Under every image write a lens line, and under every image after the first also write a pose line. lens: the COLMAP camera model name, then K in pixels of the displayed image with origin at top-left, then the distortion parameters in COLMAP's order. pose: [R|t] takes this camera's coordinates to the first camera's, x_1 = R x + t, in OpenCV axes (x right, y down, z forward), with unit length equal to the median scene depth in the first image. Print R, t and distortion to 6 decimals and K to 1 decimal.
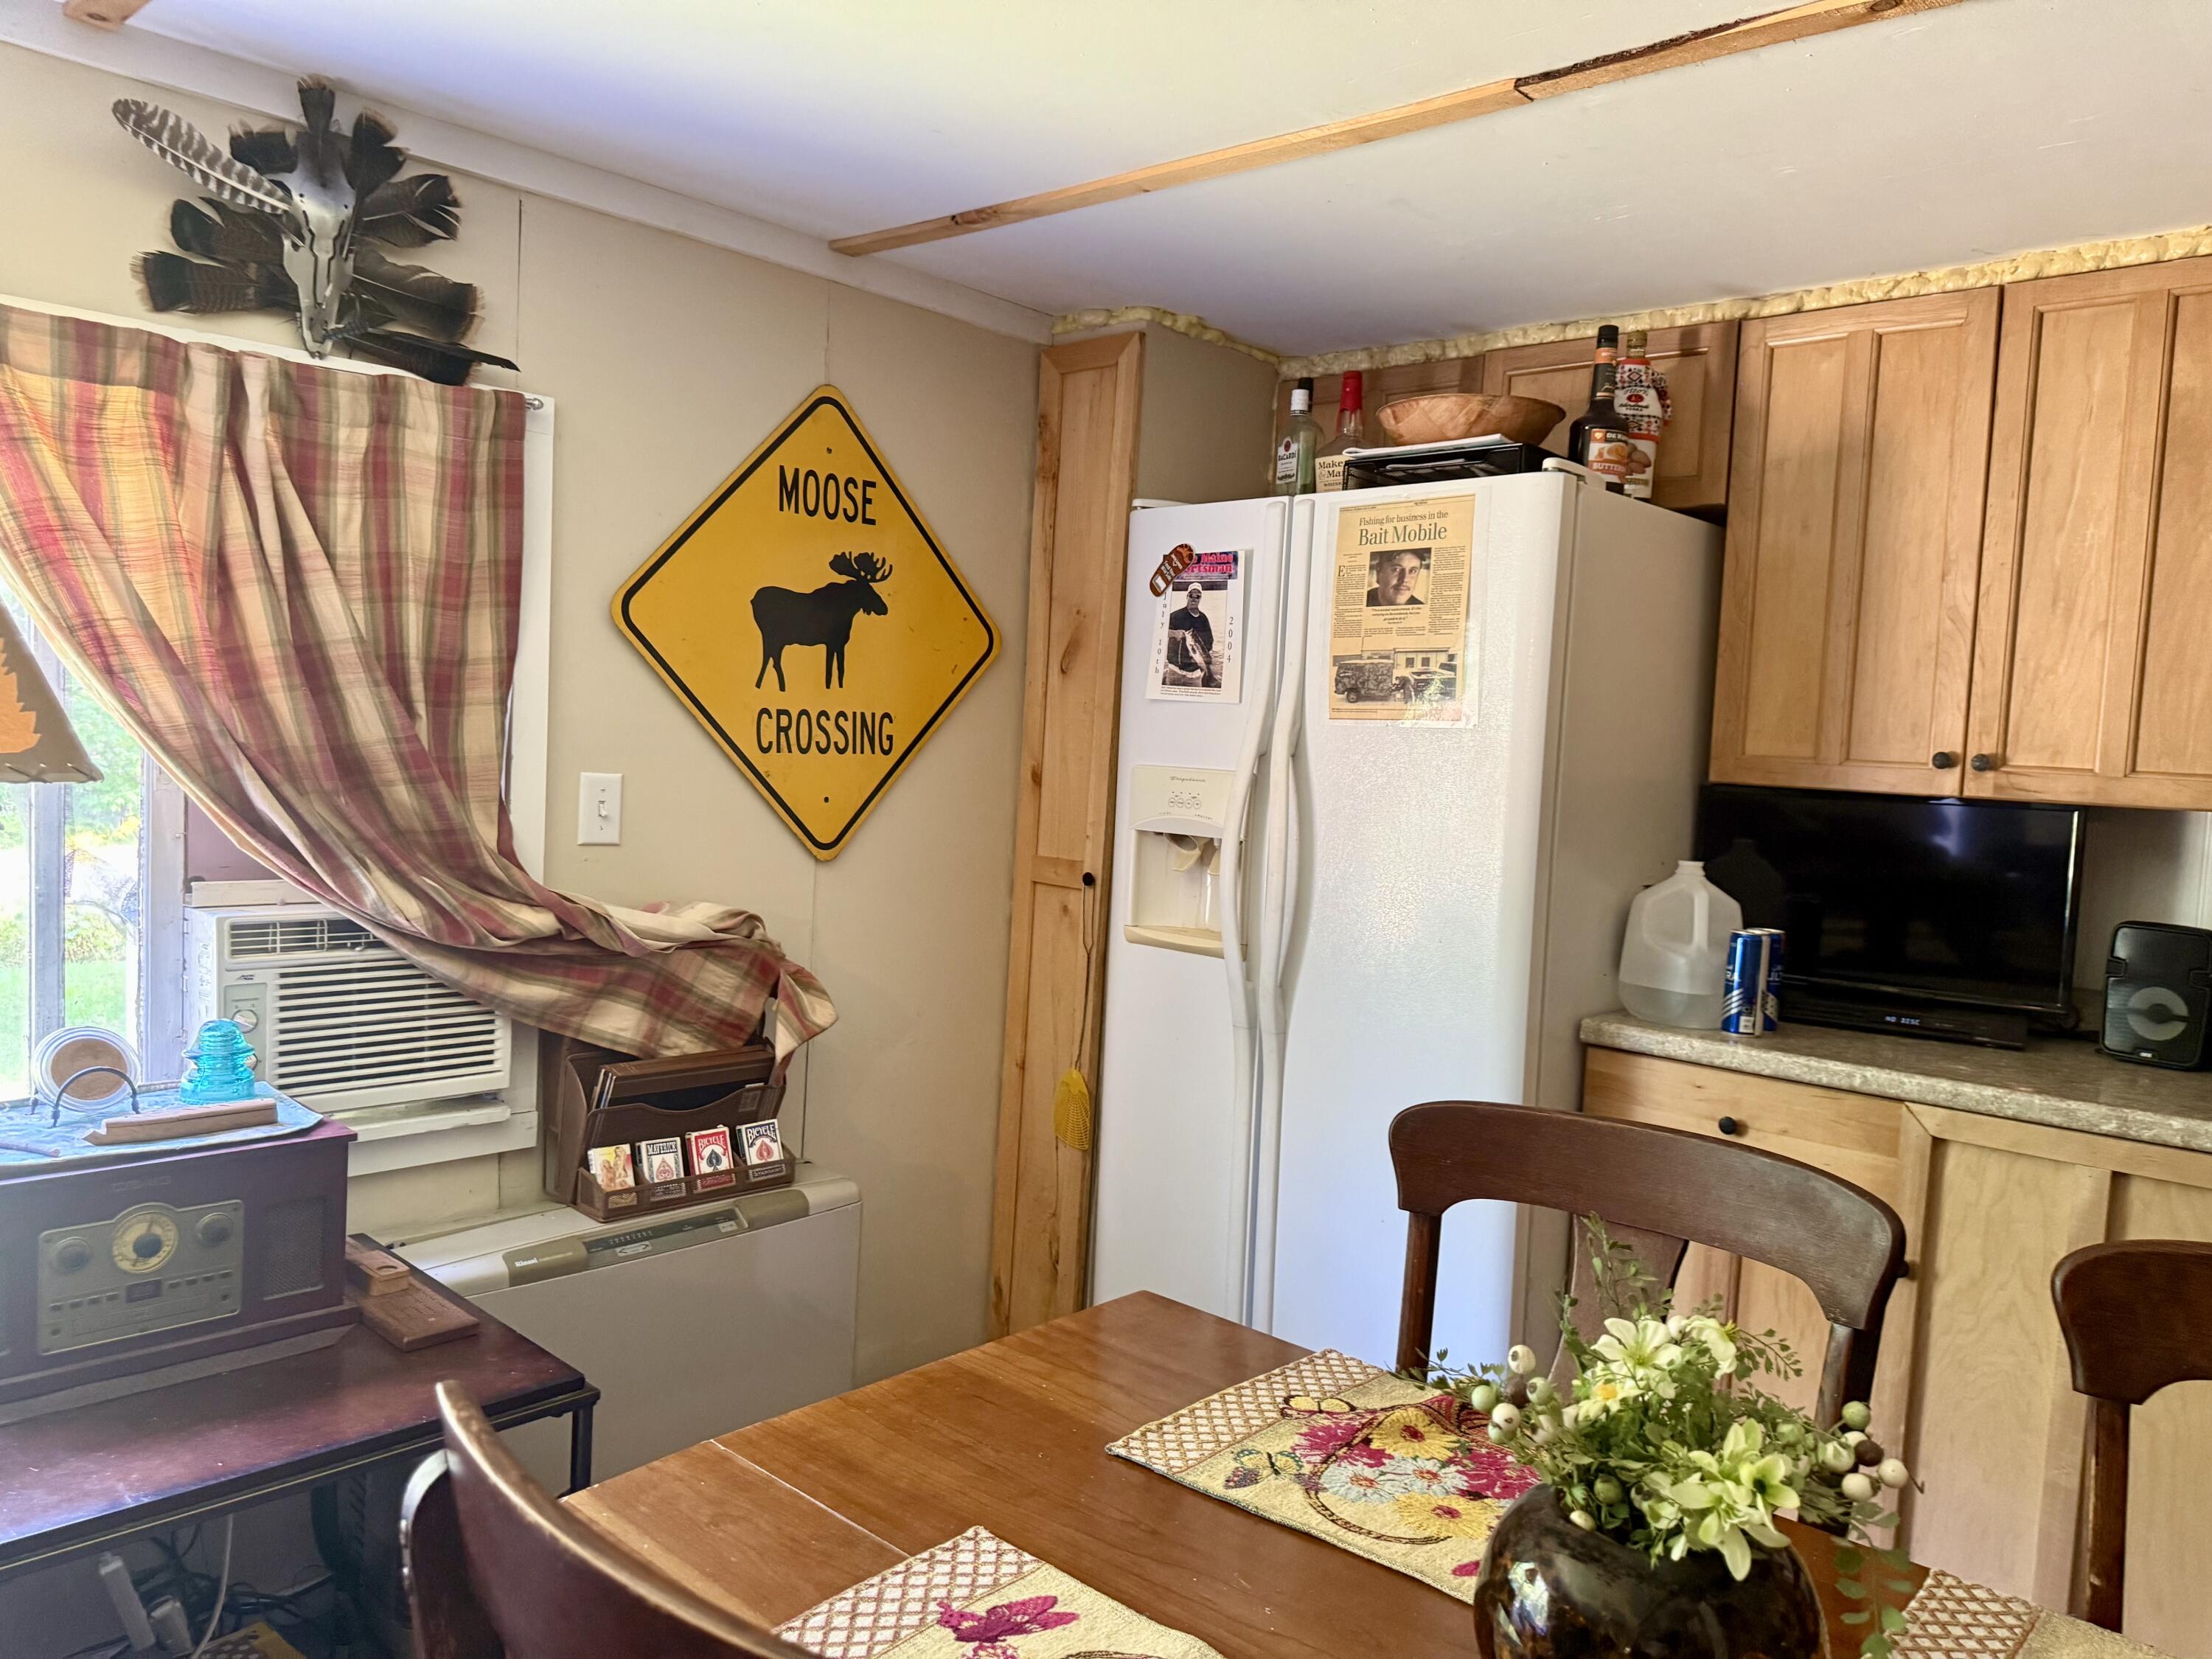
lens RADIAL K [[1570.1, 0, 1064.7], [0, 1570.1, 844.4], [0, 0, 1]] dist [0.040723, -0.043859]
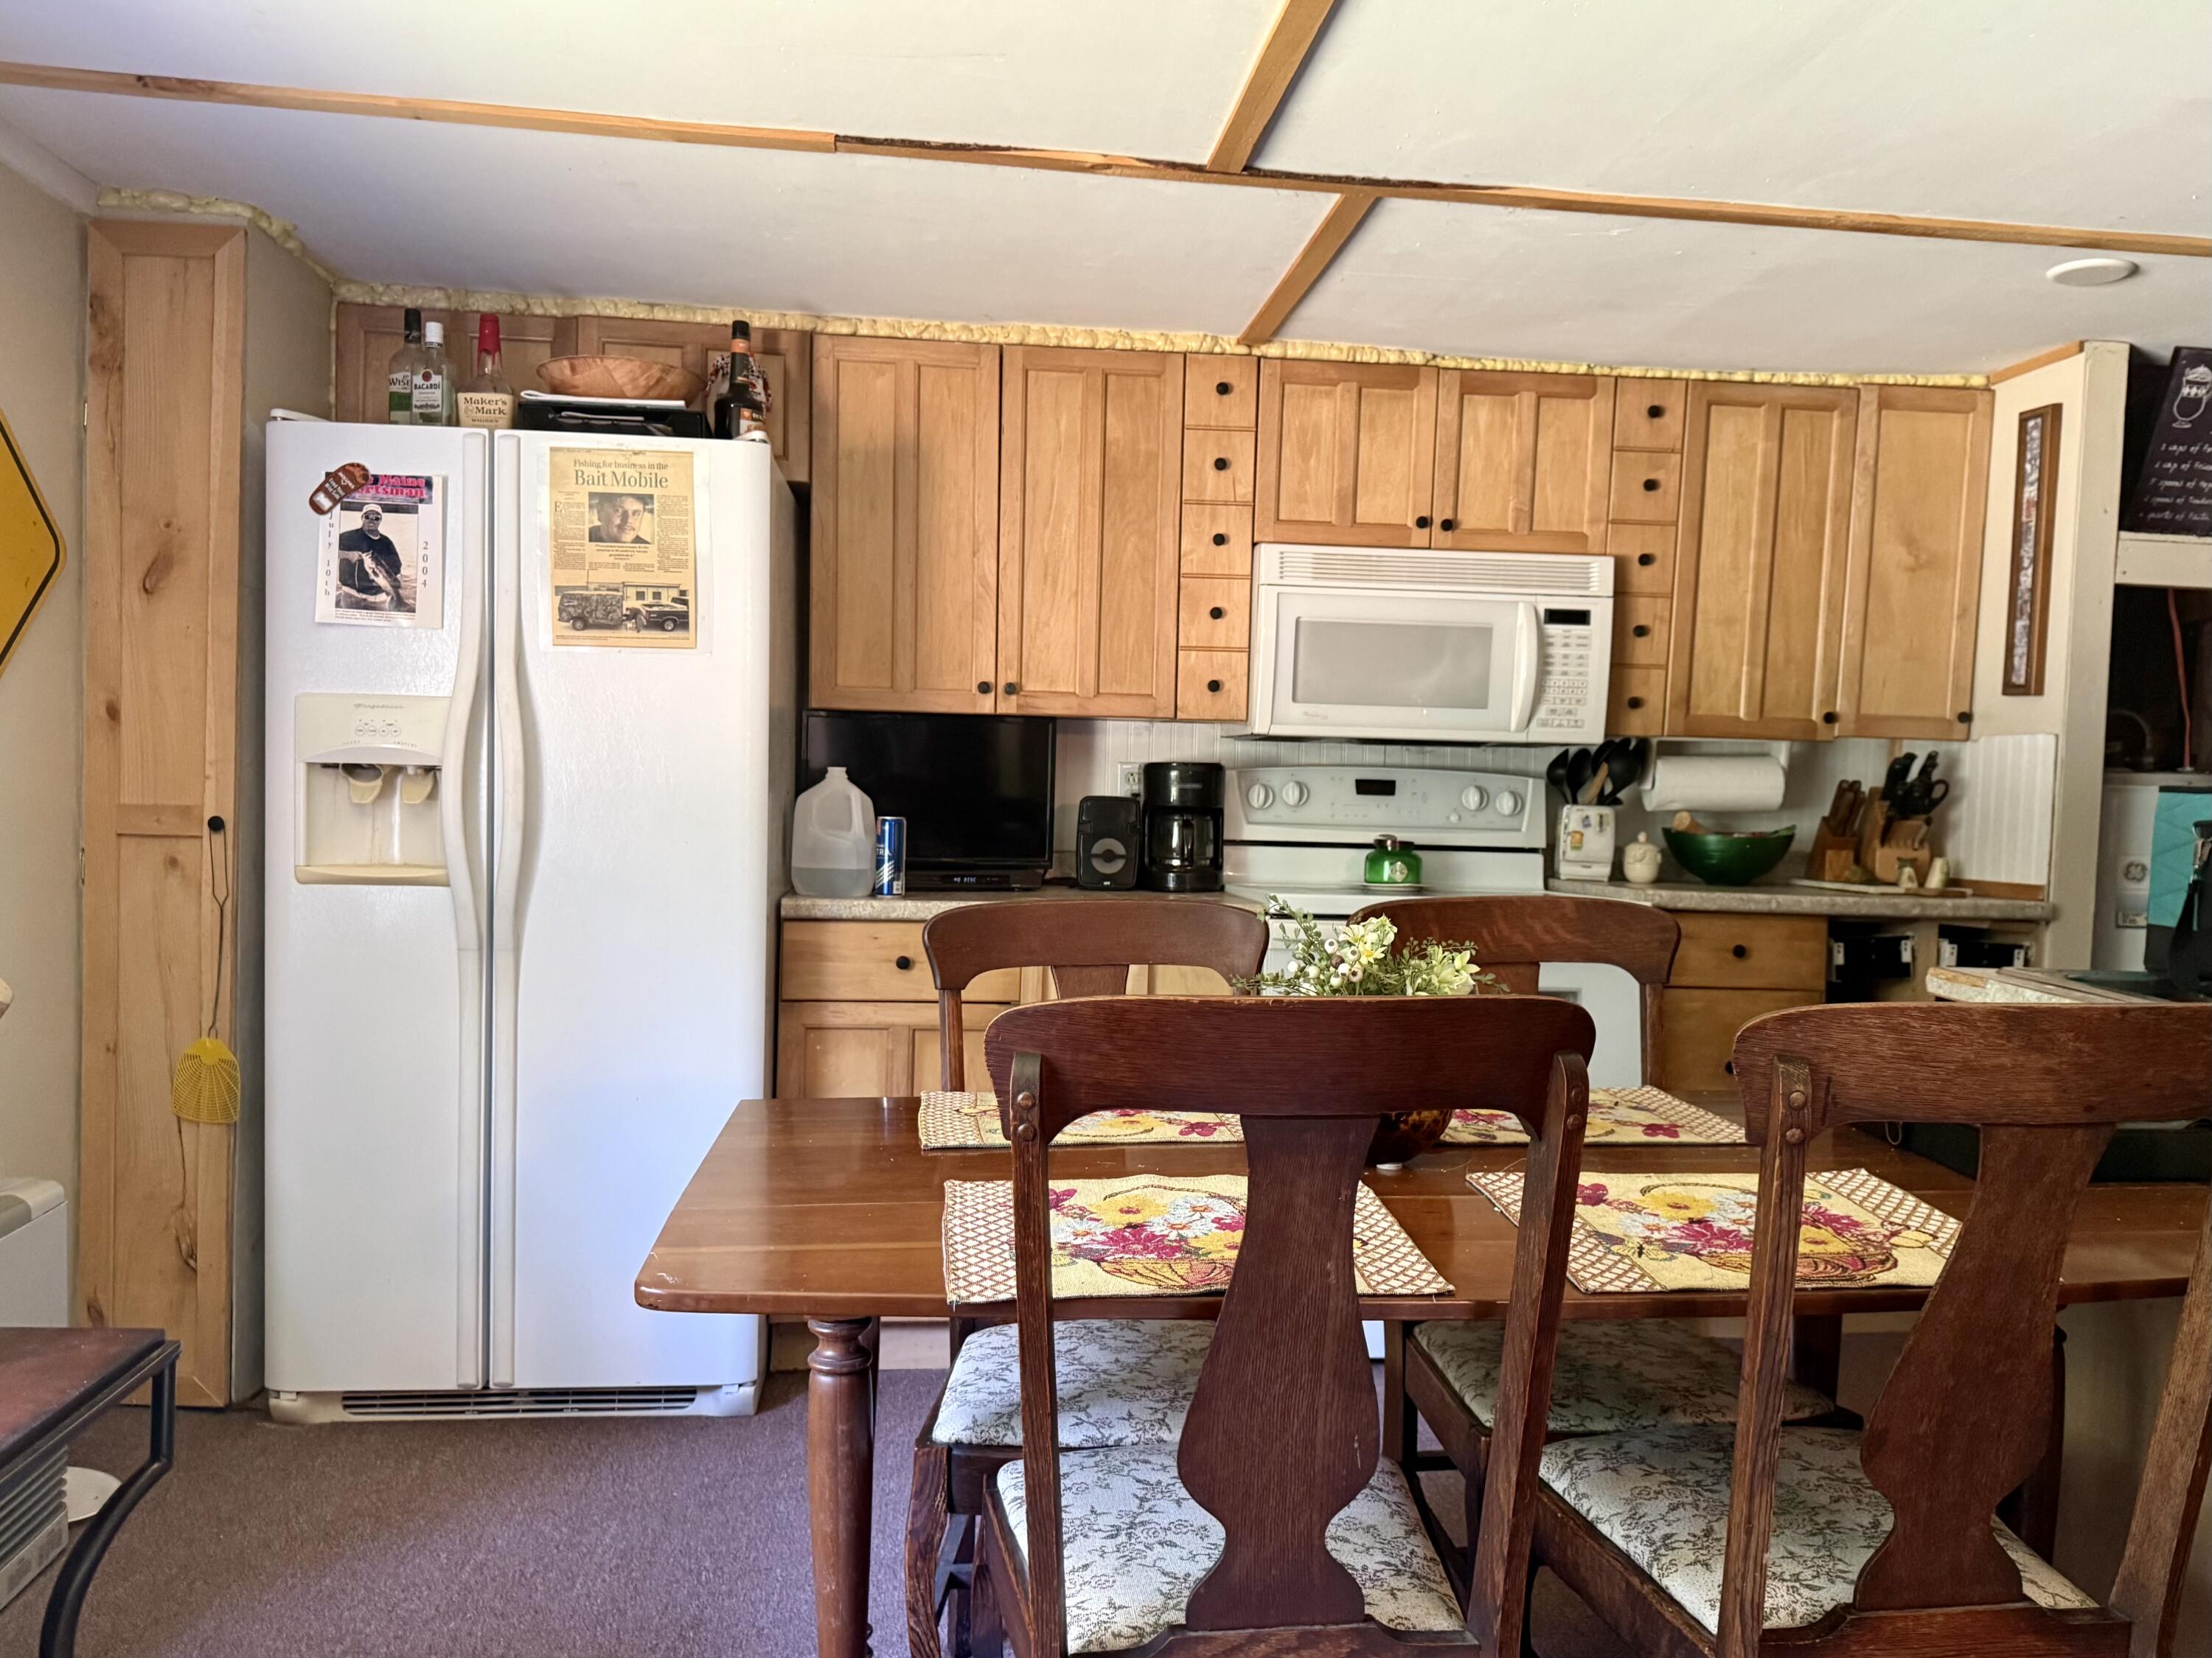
lens RADIAL K [[1702.5, 0, 1102.5], [0, 1702.5, 842.0], [0, 0, 1]] dist [0.082495, -0.107055]
pose [[0.653426, -0.062094, 0.754439, -0.477251], [0.063411, 0.997617, 0.027187, 0.045486], [-0.754330, 0.030075, 0.655807, -0.042139]]
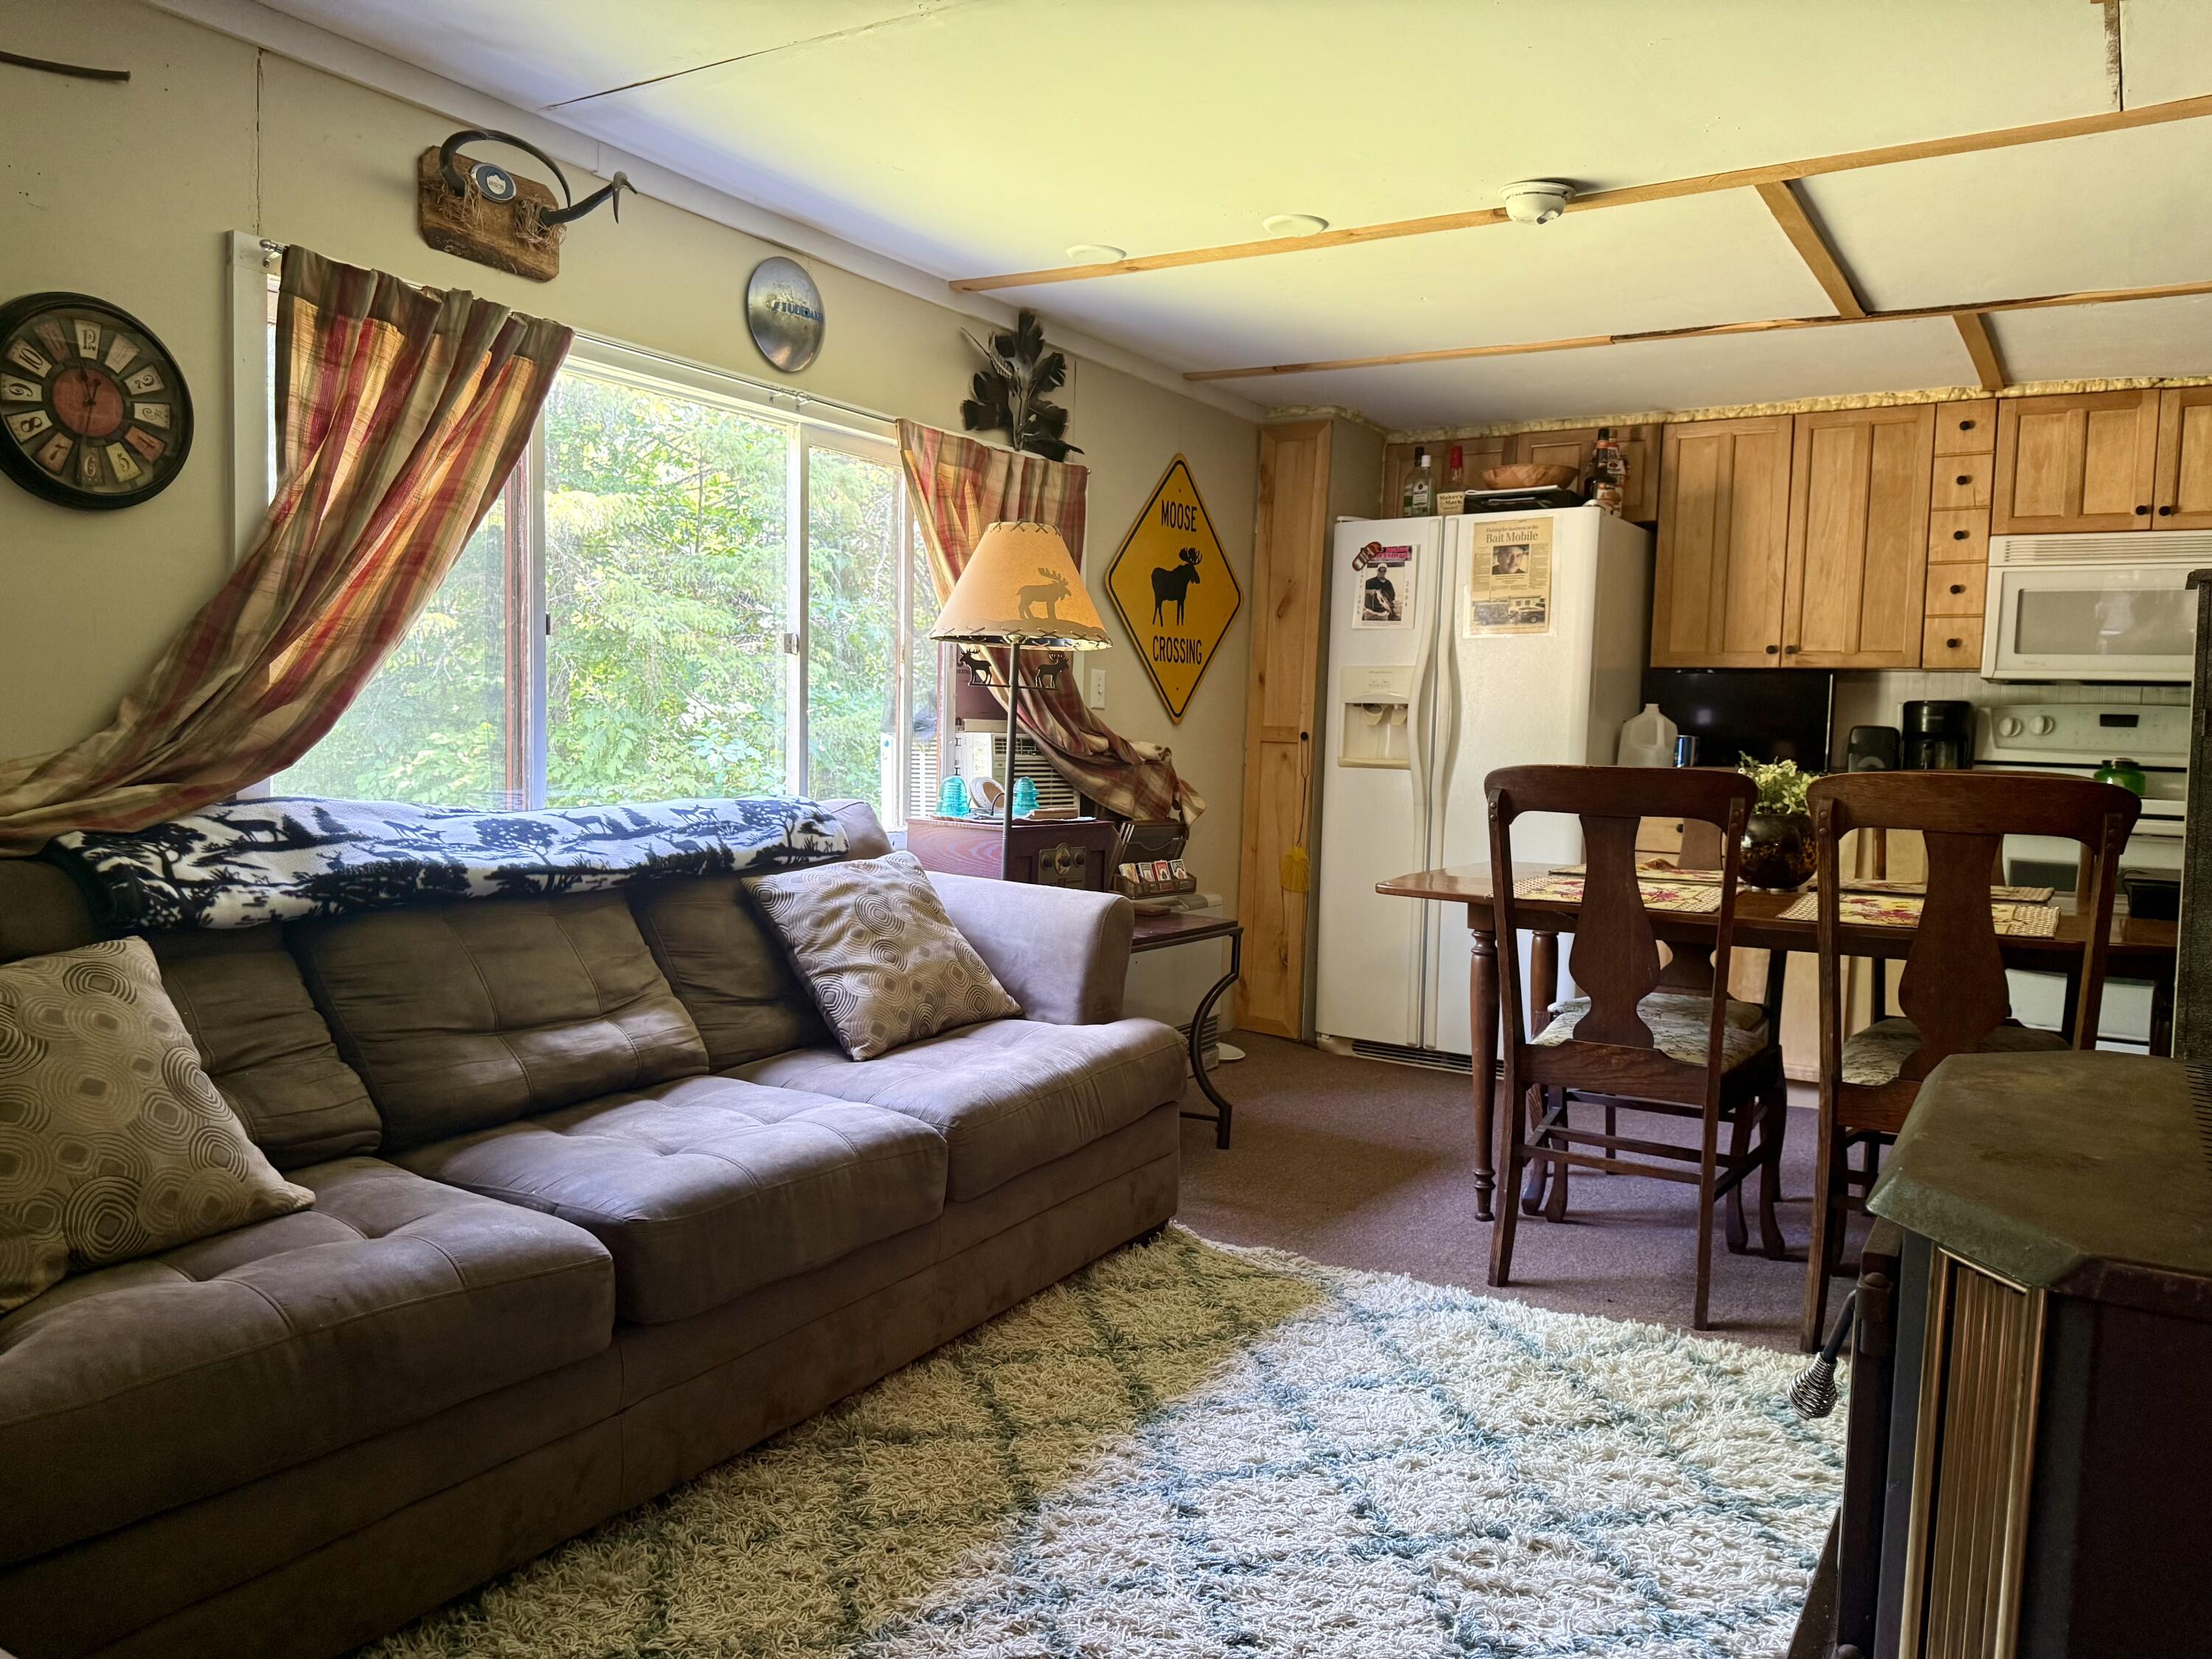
lens RADIAL K [[1570.1, 0, 1069.0], [0, 1570.1, 864.9], [0, 0, 1]] dist [0.040723, -0.043859]
pose [[0.986411, -0.034143, 0.160708, -0.625052], [0.030949, 0.999271, 0.022337, 0.140365], [-0.161354, -0.017060, 0.986749, -0.802897]]
